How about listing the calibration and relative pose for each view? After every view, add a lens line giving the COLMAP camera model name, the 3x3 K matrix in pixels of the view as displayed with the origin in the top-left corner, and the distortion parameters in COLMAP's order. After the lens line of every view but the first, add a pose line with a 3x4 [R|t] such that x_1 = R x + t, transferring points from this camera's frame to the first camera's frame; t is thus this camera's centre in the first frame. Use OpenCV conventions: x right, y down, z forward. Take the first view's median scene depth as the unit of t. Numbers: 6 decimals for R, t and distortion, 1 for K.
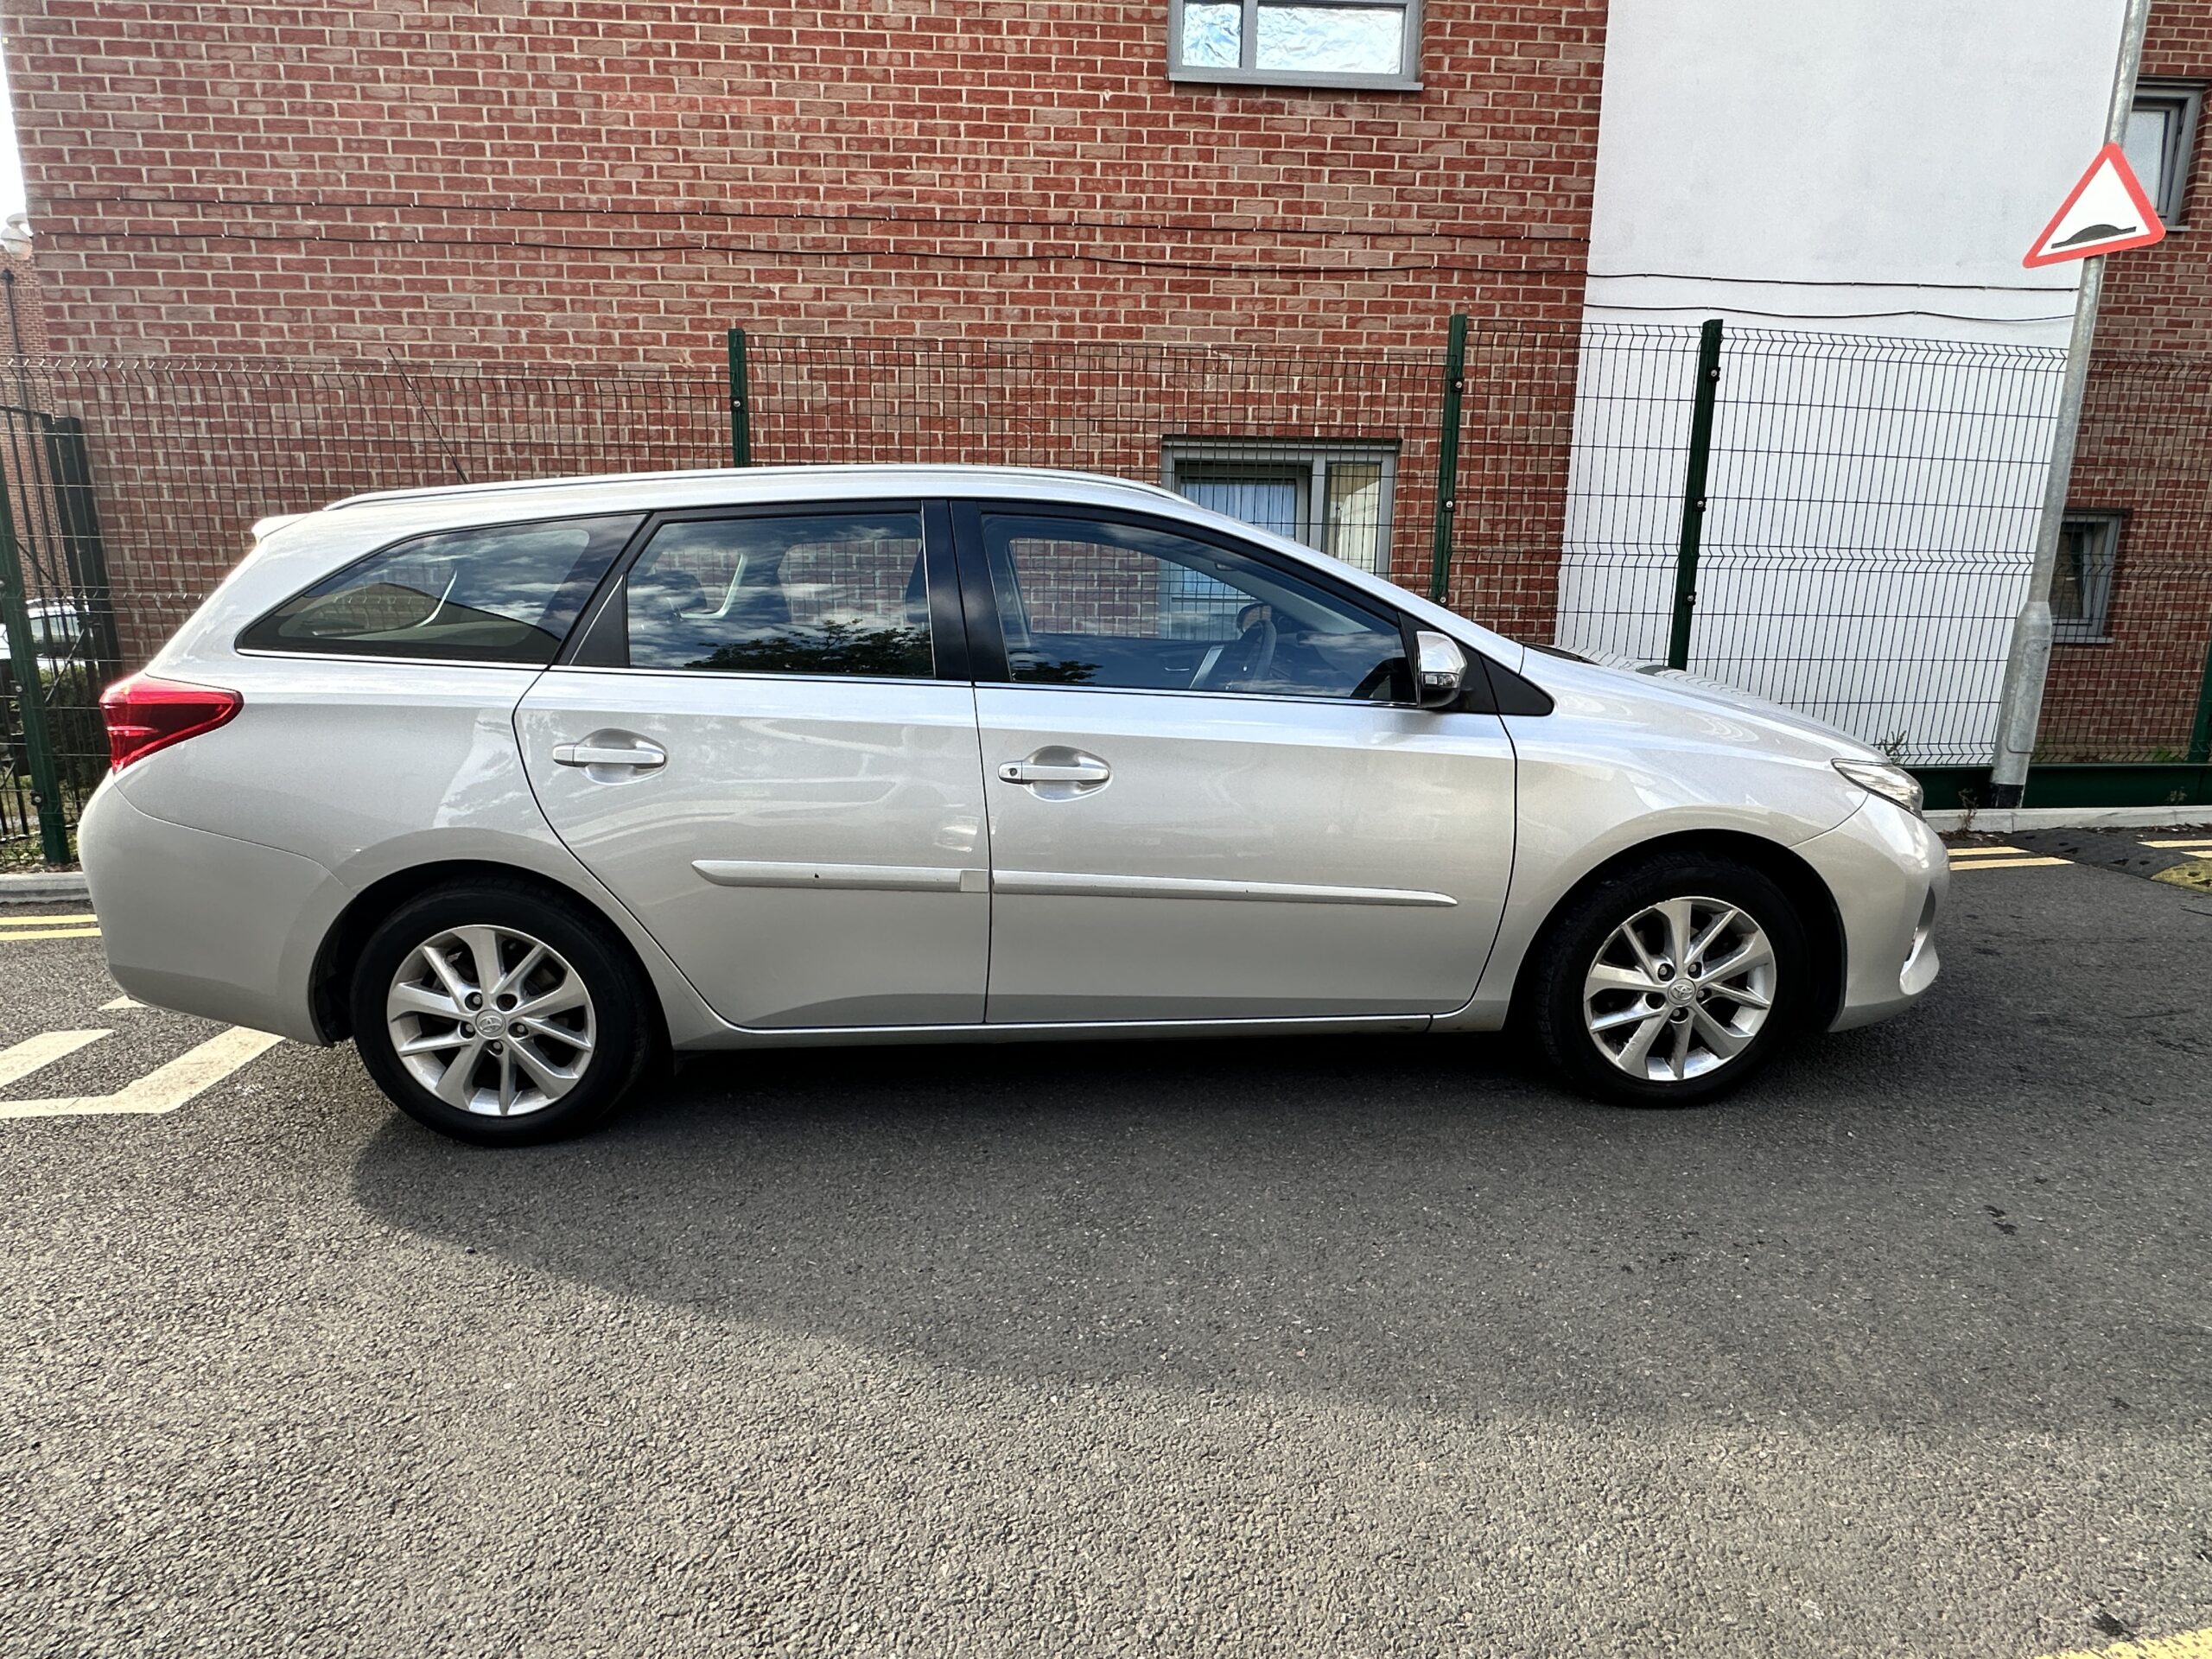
lens RADIAL K [[1129.4, 0, 1110.8], [0, 1129.4, 836.6], [0, 0, 1]] dist [-0.005675, 0.002124]
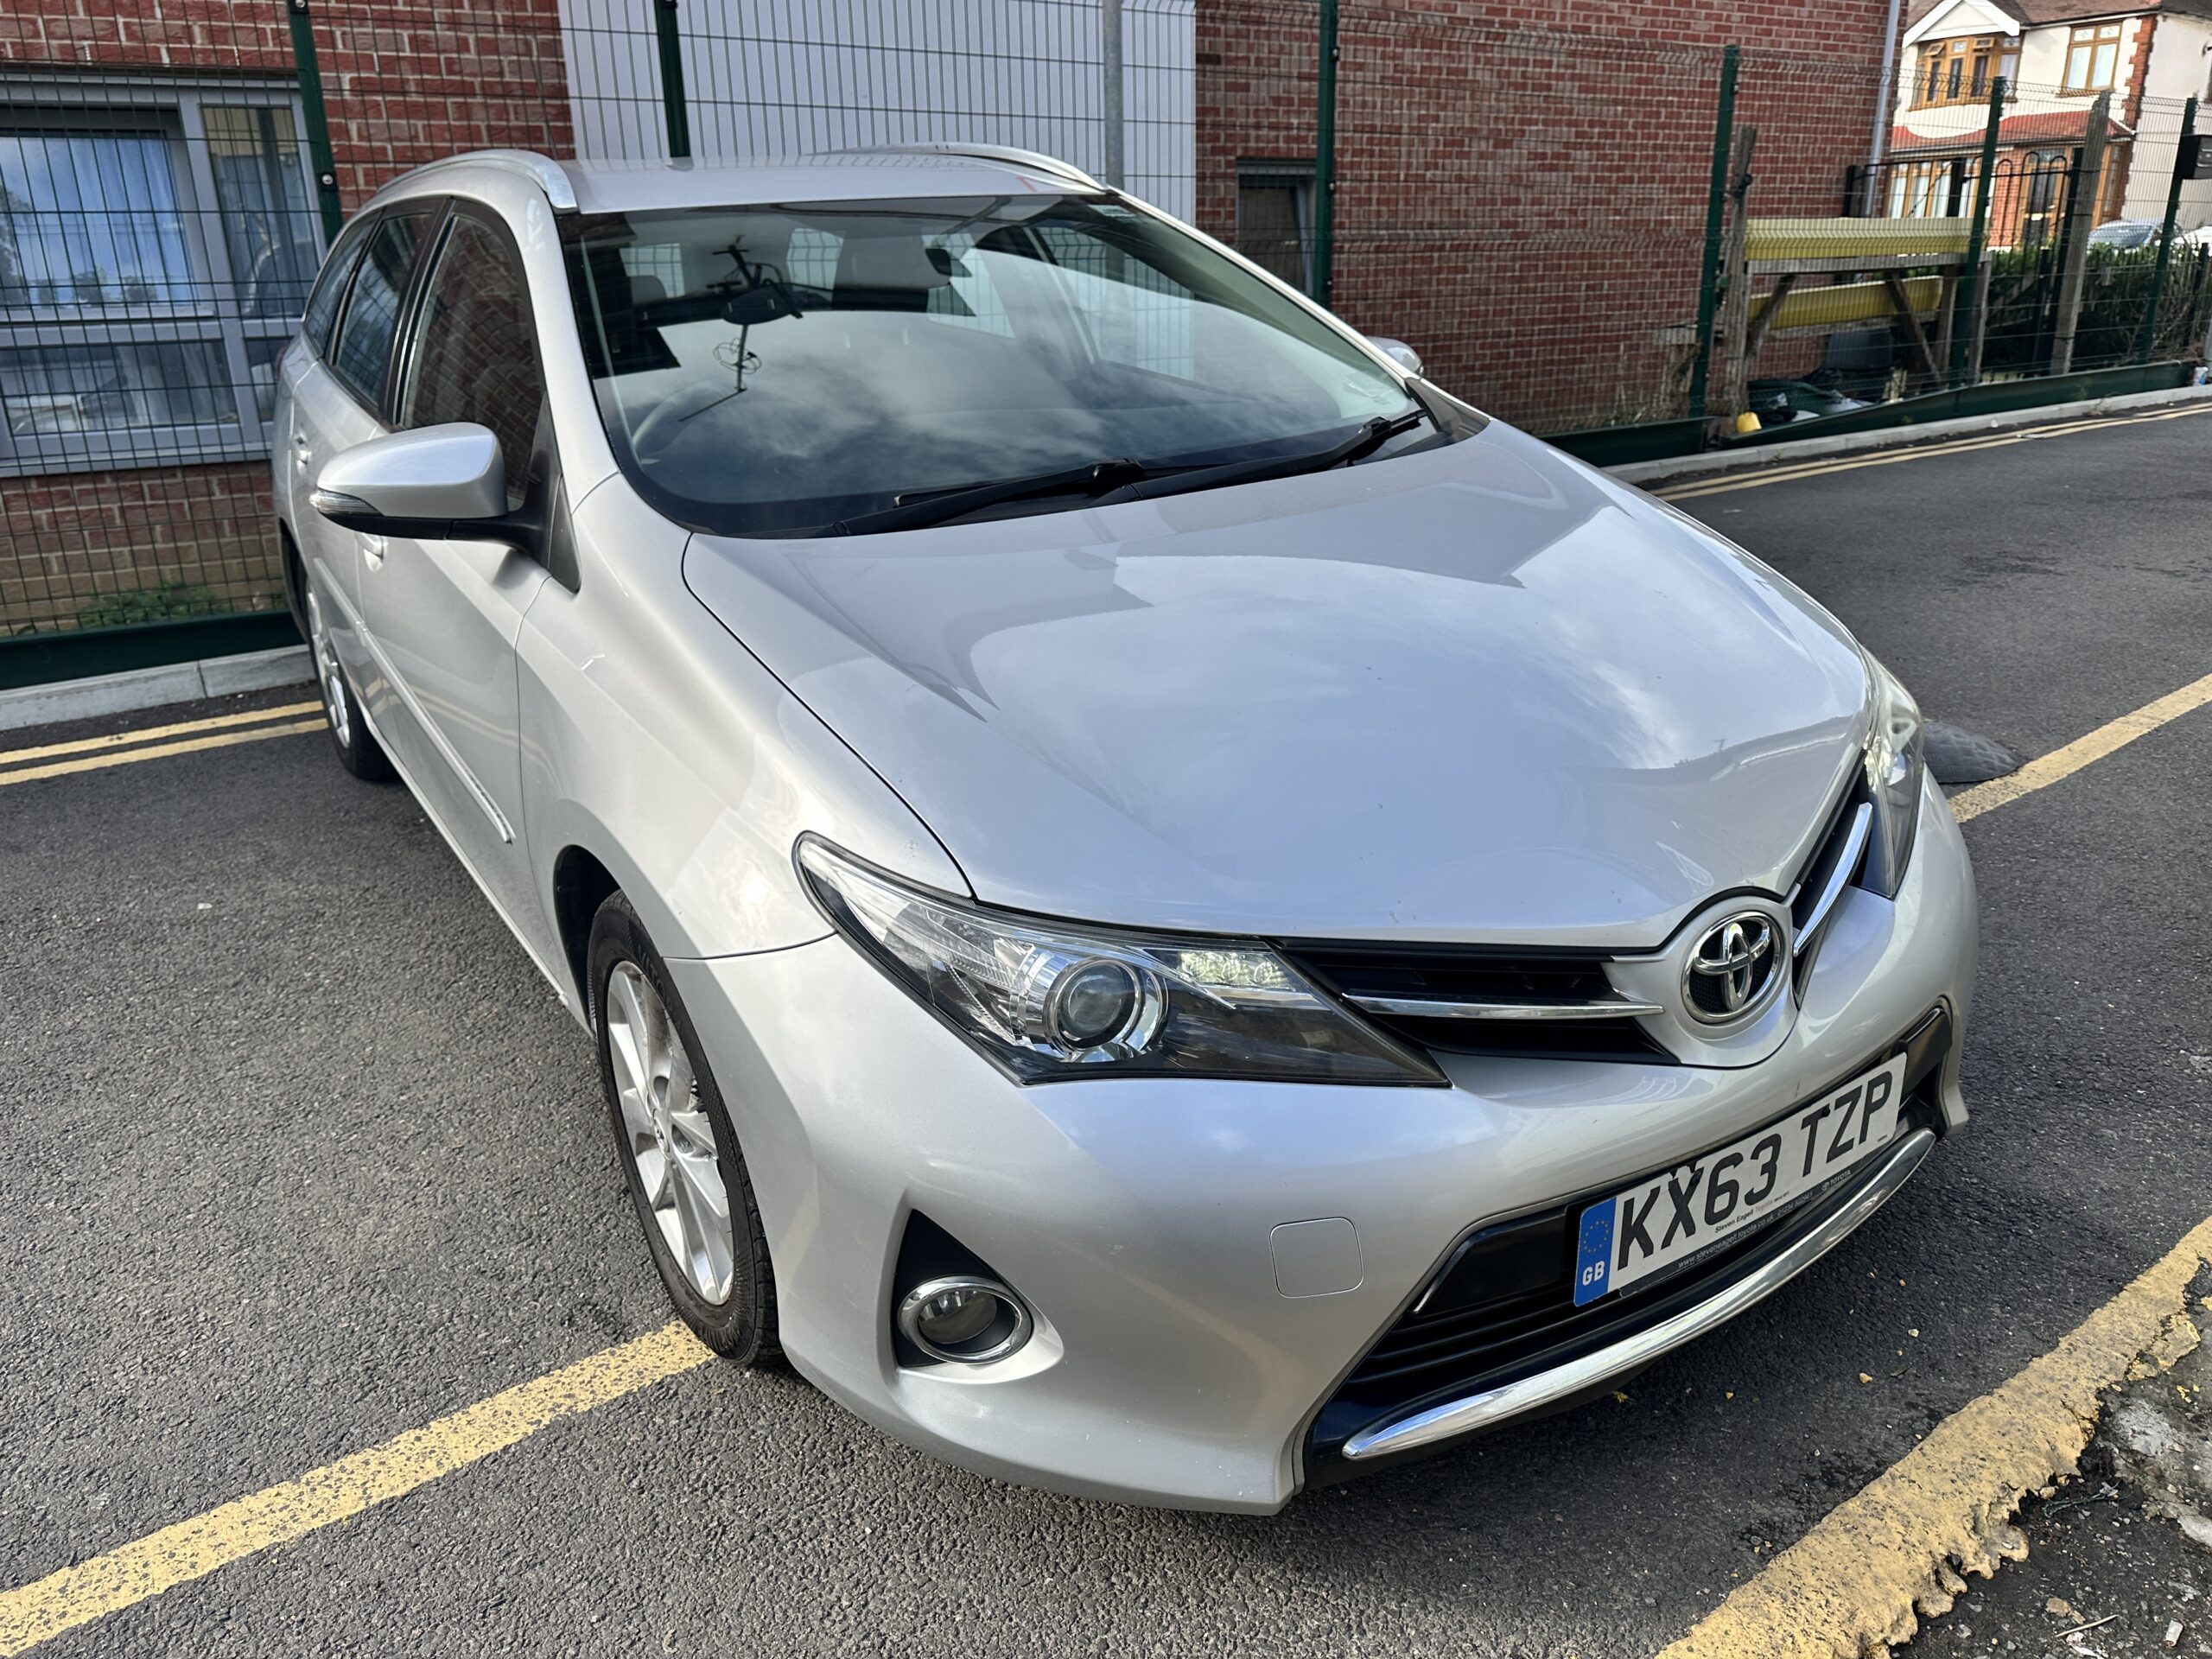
lens RADIAL K [[1570.3, 0, 1105.2], [0, 1570.3, 841.4], [0, 0, 1]] dist [-0.002790, -0.005214]
pose [[0.895033, -0.179132, 0.408445, 0.230402], [0.118785, 0.978462, 0.168828, 0.005283], [-0.429890, -0.102589, 0.897034, -0.126082]]
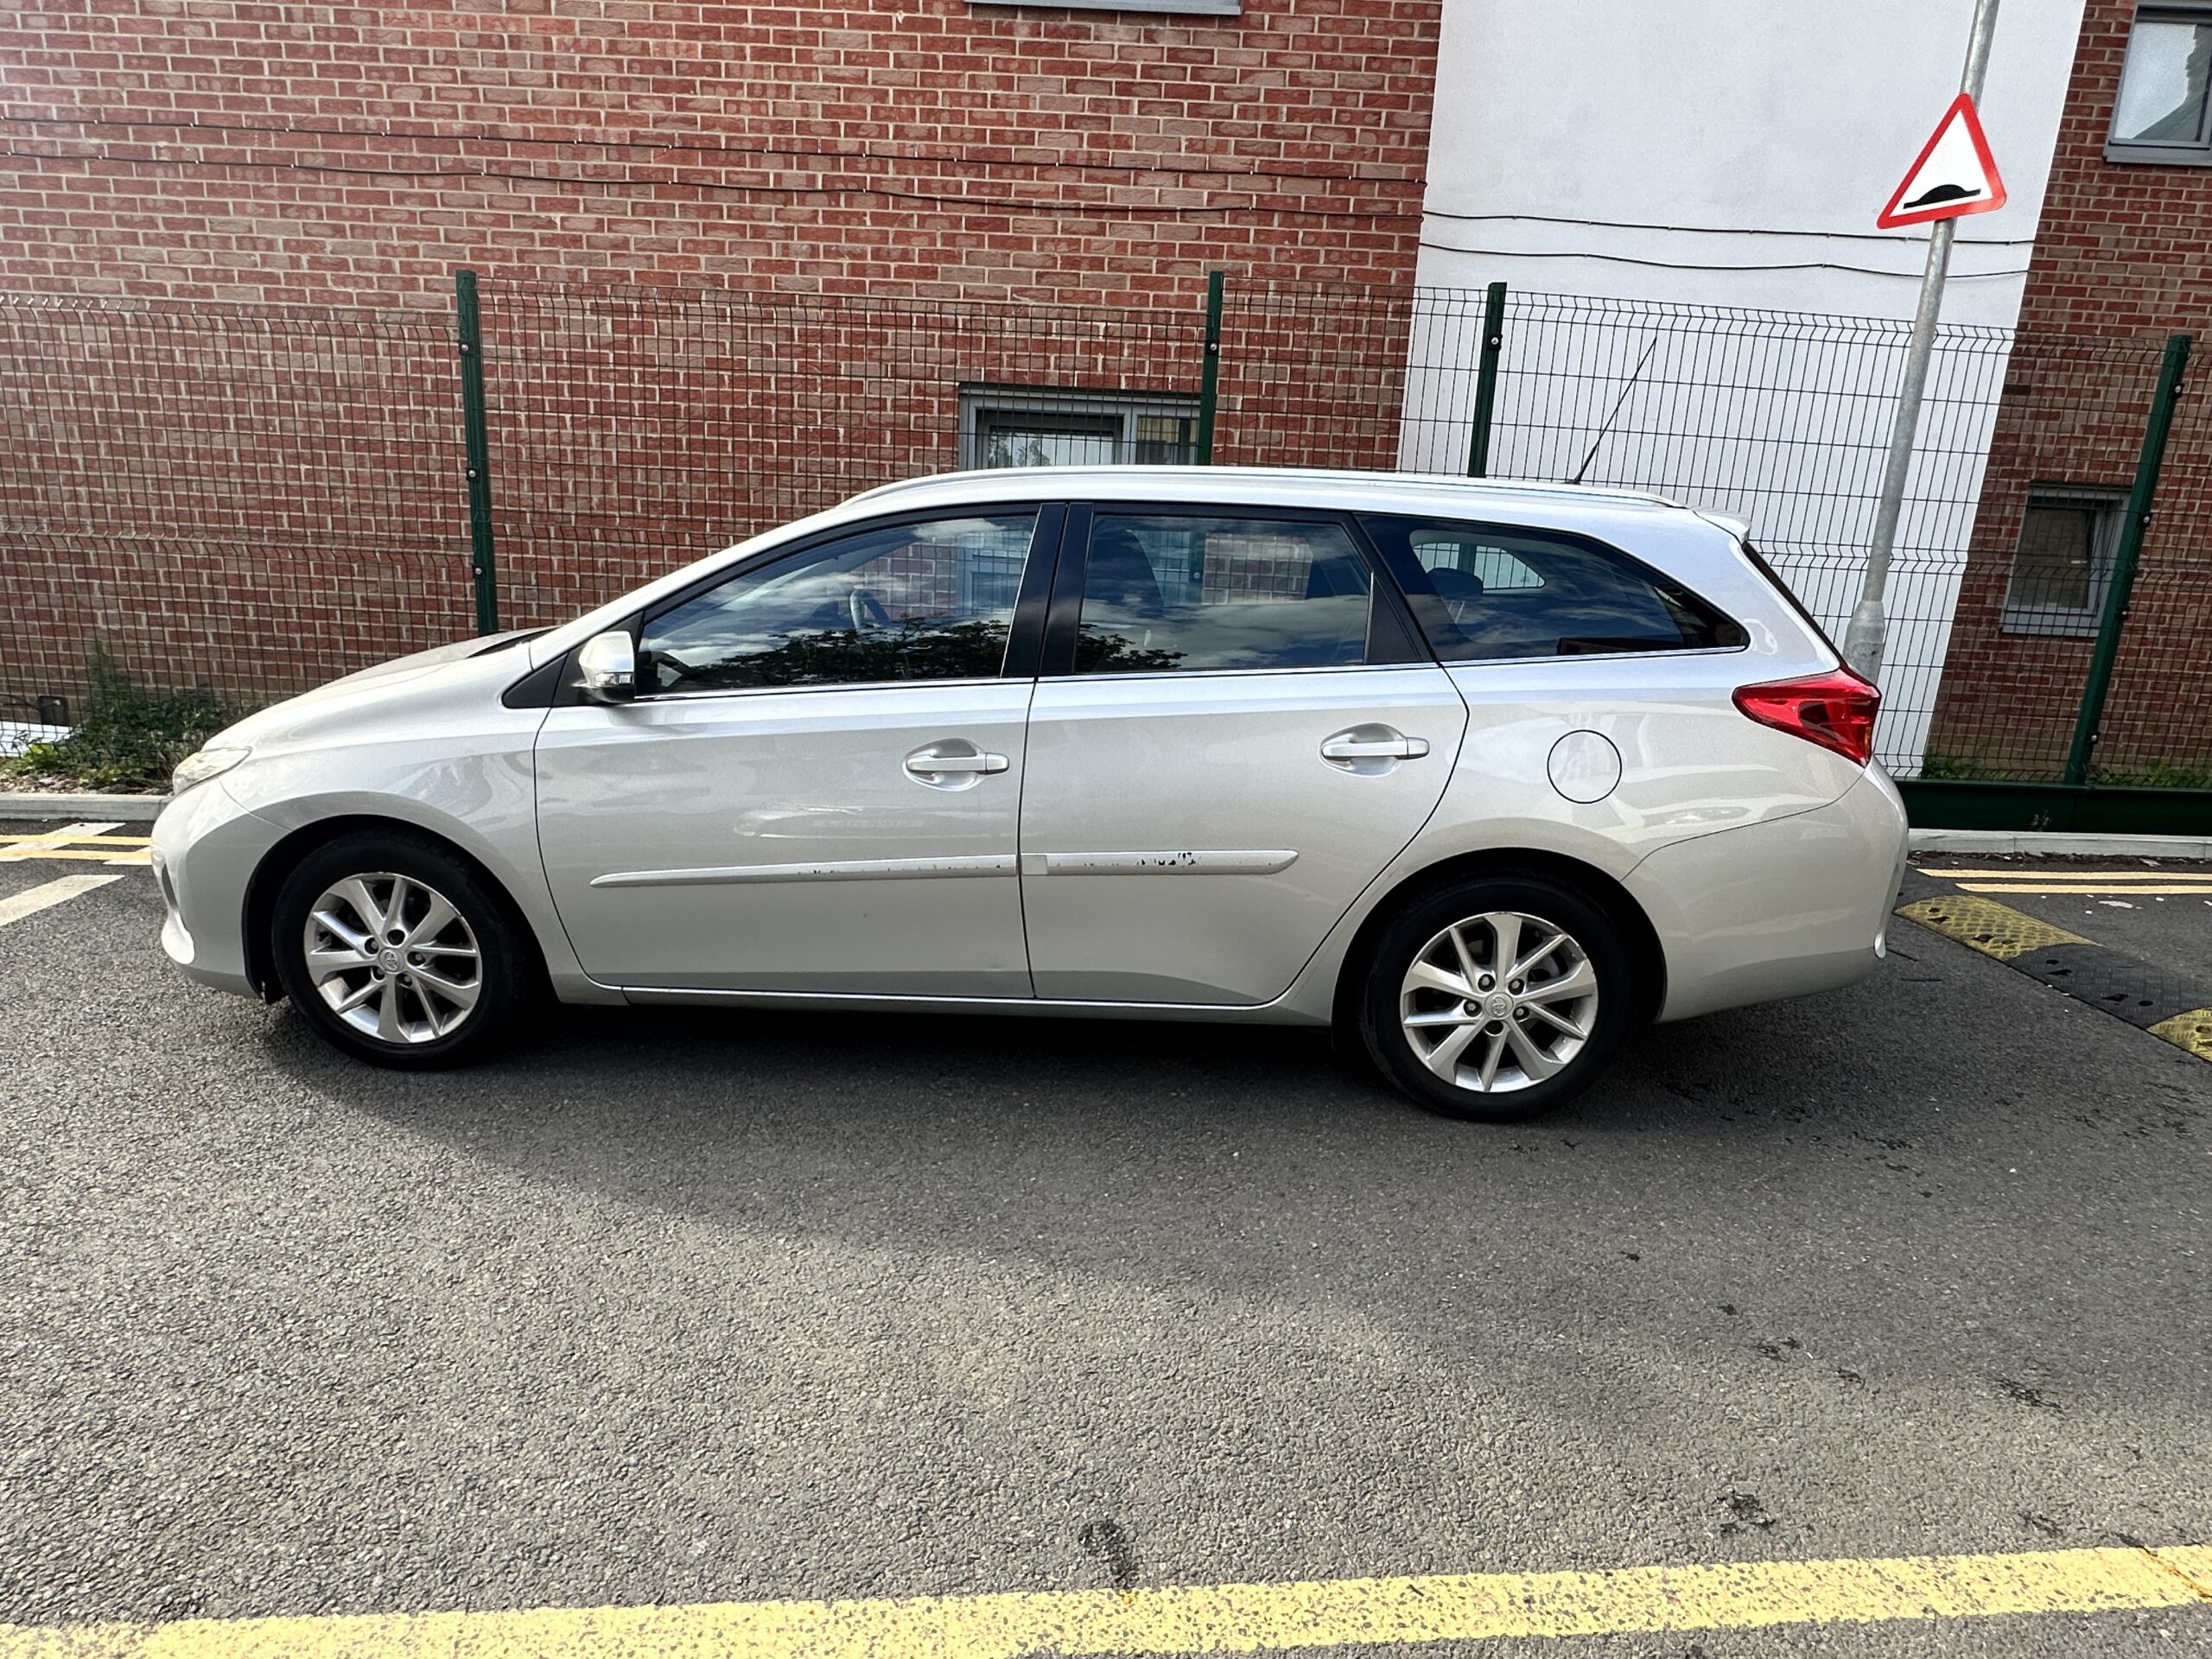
lens RADIAL K [[1250.9, 0, 1102.6], [0, 1250.9, 841.6], [0, 0, 1]] dist [-0.003782, 0.000768]
pose [[0.996612, 0.053458, -0.062511, 0.262975], [-0.050646, 0.997669, 0.045725, -0.026944], [0.064810, -0.042404, 0.996996, -0.056511]]
